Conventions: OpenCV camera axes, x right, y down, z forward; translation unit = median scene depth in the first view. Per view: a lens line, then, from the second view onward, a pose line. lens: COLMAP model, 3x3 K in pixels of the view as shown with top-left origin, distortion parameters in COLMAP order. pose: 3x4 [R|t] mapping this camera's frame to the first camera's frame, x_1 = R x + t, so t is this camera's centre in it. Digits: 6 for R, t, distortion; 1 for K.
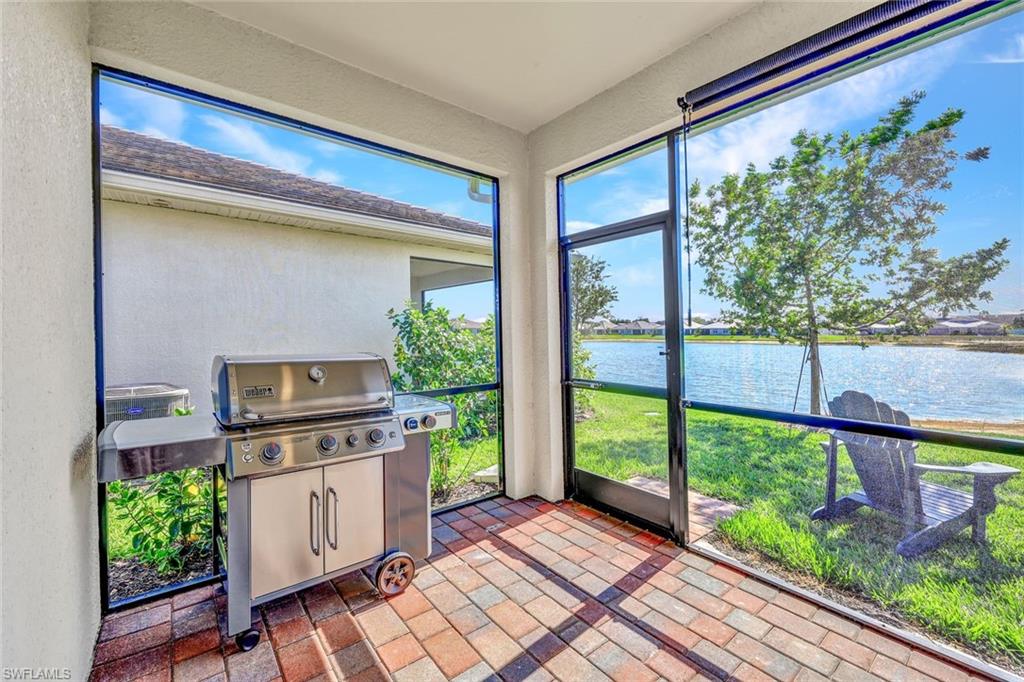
lens RADIAL K [[419.2, 0, 513.2], [0, 419.2, 334.5], [0, 0, 1]] dist [-0.000787, 0.000384]
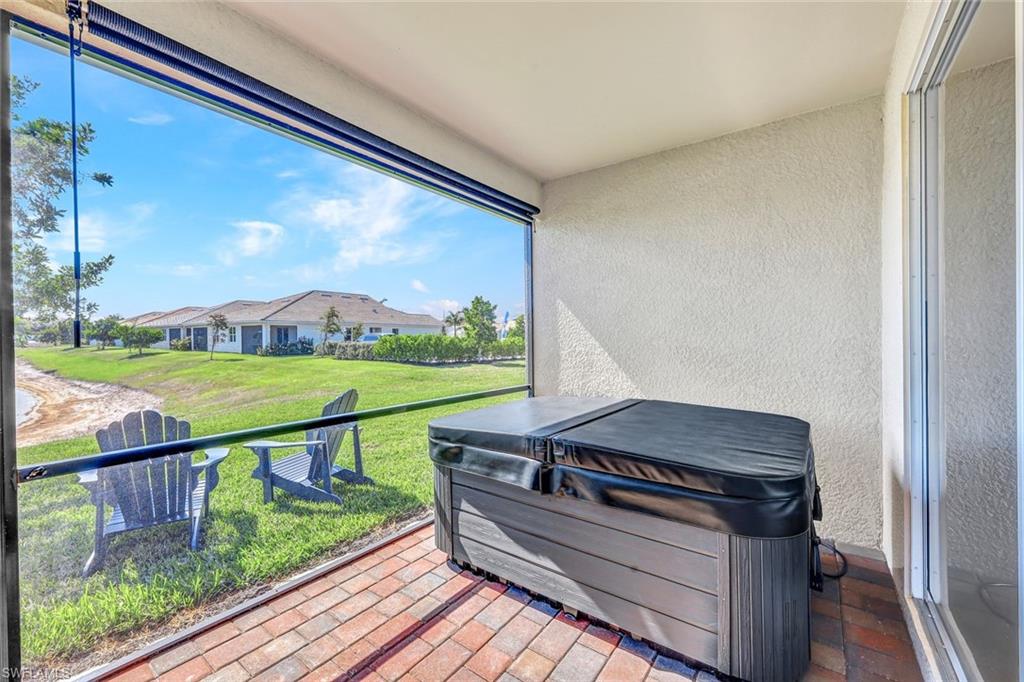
lens RADIAL K [[419.2, 0, 509.8], [0, 419.2, 340.9], [0, 0, 1]] dist [-0.000787, 0.000384]
pose [[-0.250898, -0.009066, 0.967971, -0.425708], [0.001676, 0.999951, 0.009800, -0.048141], [-0.968012, 0.004081, -0.250870, 0.569541]]
